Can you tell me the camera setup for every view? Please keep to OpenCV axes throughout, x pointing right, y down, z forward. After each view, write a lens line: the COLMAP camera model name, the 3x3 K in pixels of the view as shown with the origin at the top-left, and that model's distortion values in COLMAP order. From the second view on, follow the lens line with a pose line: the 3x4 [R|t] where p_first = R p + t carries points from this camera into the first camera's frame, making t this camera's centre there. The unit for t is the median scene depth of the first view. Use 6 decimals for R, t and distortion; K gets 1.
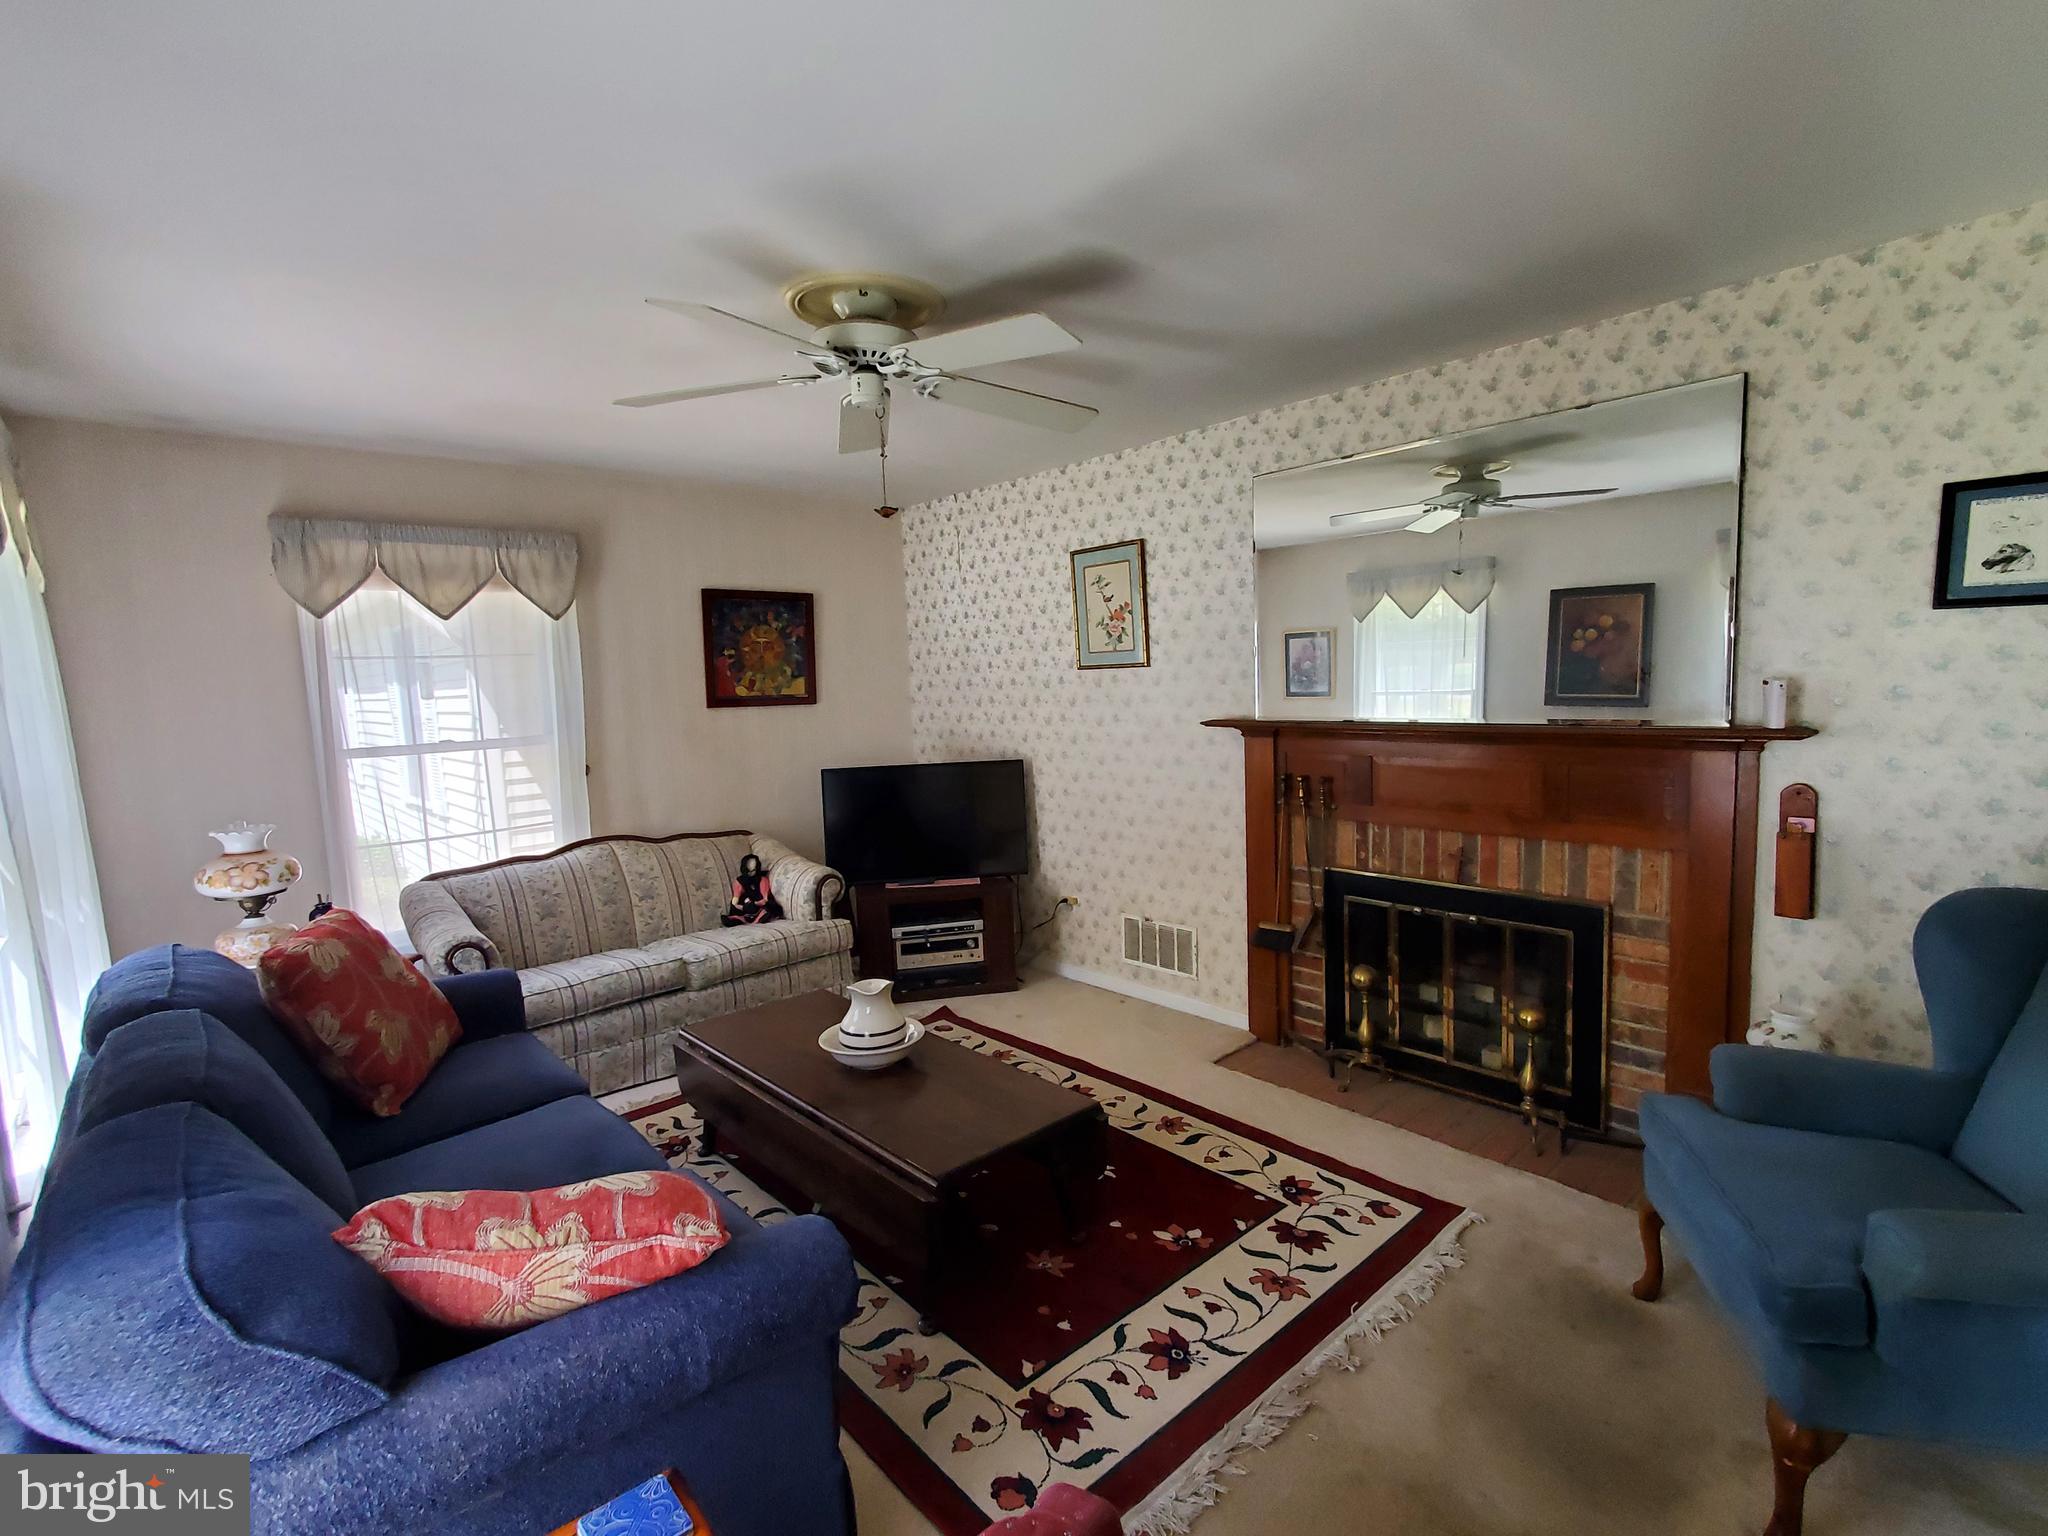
lens RADIAL K [[976.7, 0, 1046.7], [0, 976.7, 775.0], [0, 0, 1]] dist [0.016495, -0.000029]
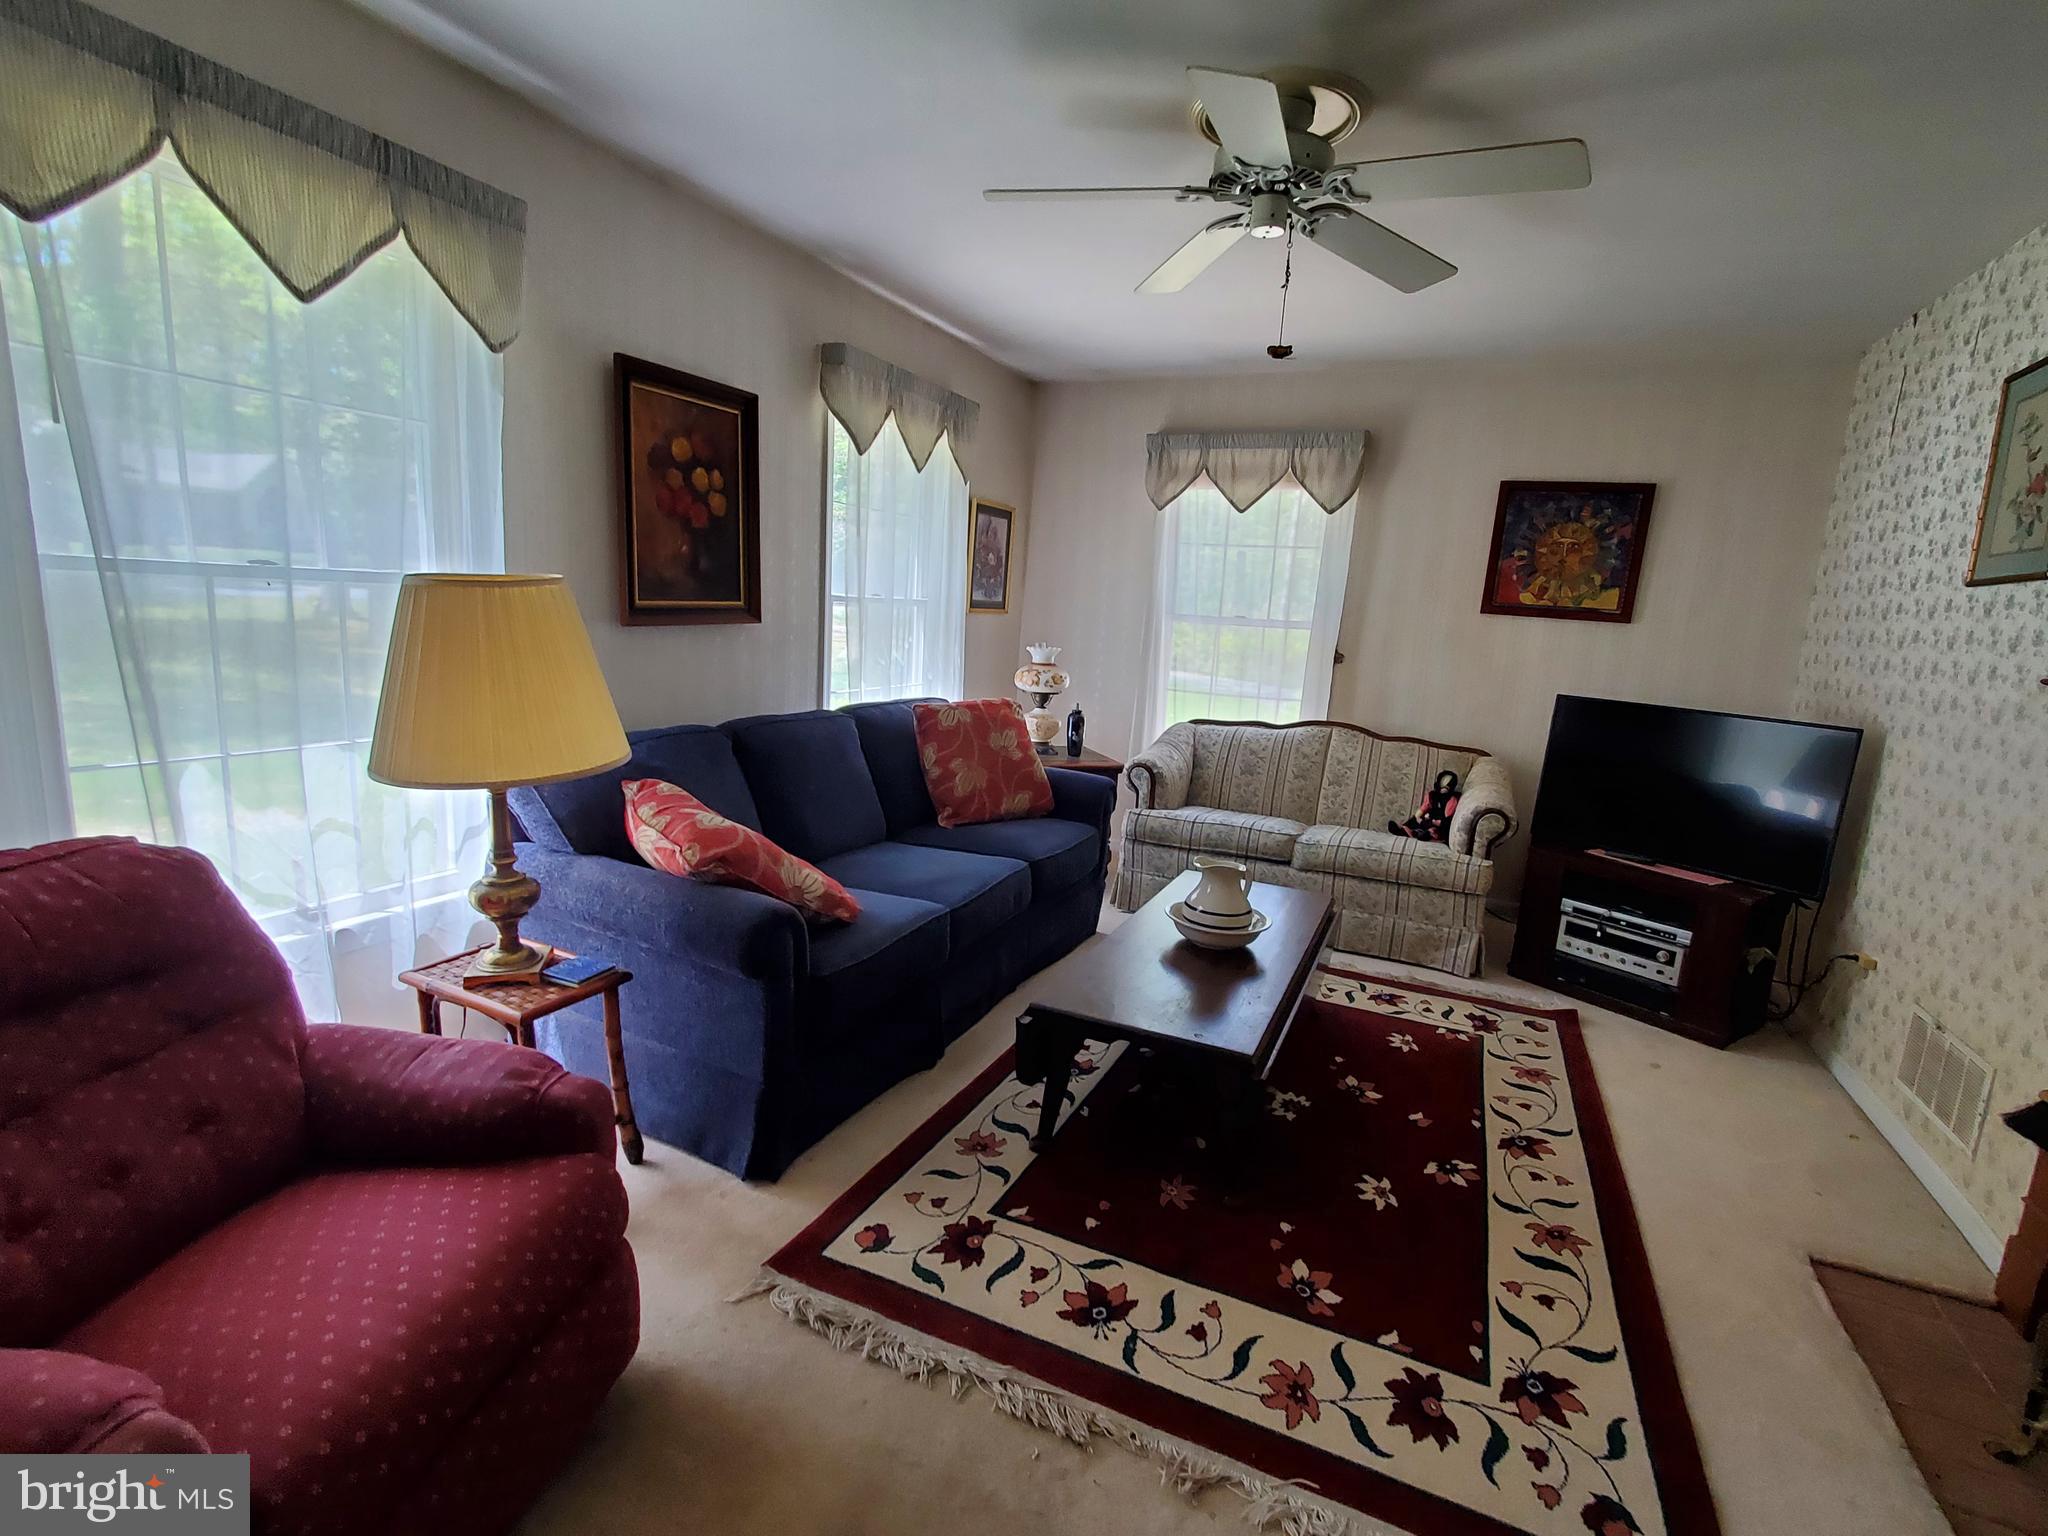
lens RADIAL K [[976.7, 0, 1046.7], [0, 976.7, 775.0], [0, 0, 1]] dist [0.016495, -0.000029]
pose [[0.394325, 0.218782, -0.892548, 0.439726], [-0.171889, 0.971665, 0.162236, 0.000502], [0.902753, 0.089445, 0.420758, 0.313727]]
